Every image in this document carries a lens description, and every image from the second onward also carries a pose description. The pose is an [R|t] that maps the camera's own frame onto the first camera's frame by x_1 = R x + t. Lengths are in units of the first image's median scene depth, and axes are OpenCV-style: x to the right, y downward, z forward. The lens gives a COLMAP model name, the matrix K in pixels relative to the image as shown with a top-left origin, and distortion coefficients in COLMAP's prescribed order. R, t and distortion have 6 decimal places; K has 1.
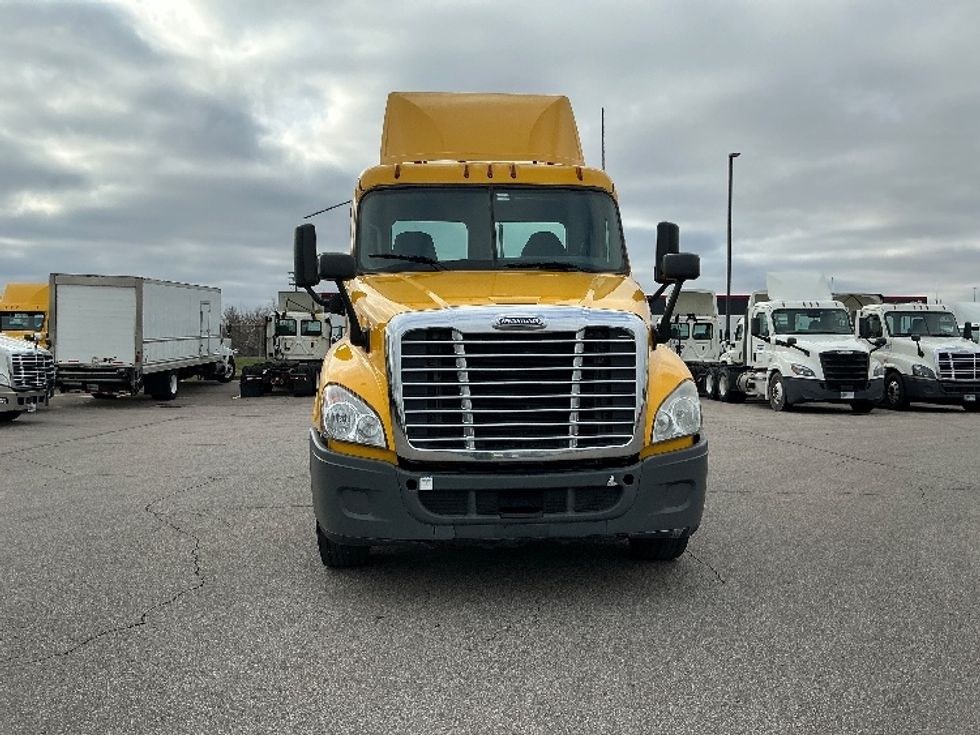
lens RADIAL K [[834.9, 0, 490.0], [0, 834.9, 367.5], [0, 0, 1]] dist [0.104377, -0.233159]
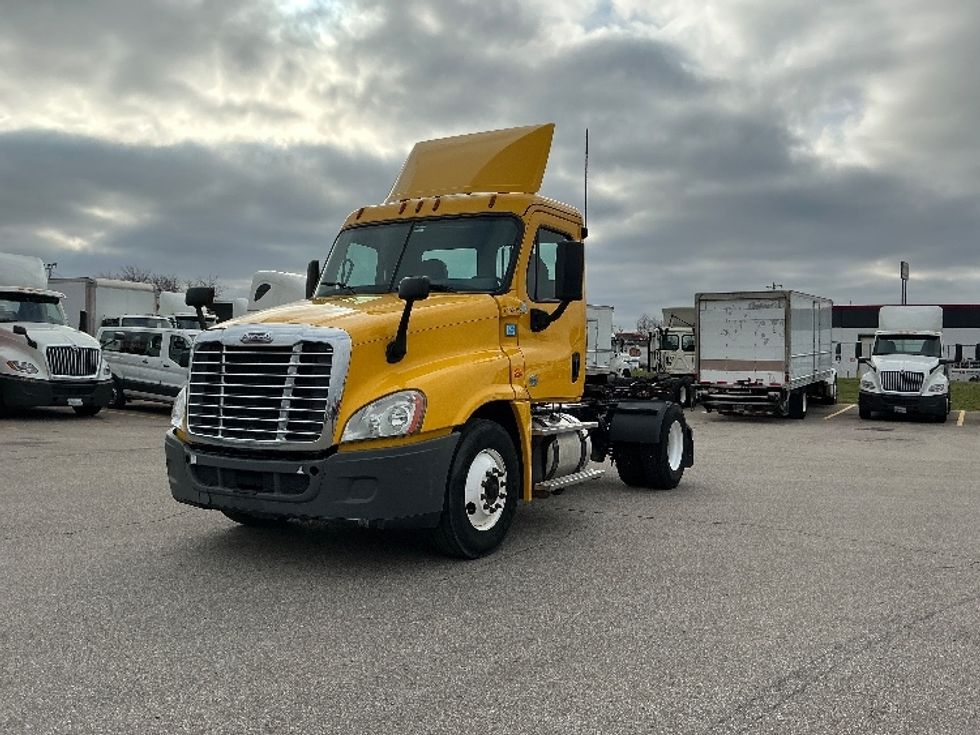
lens RADIAL K [[834.9, 0, 490.0], [0, 834.9, 367.5], [0, 0, 1]] dist [0.104377, -0.233159]
pose [[0.821948, 0.020068, -0.569209, 0.939453], [-0.030248, 0.999507, -0.008439, -0.008050], [0.568759, 0.024154, 0.822150, 0.151928]]
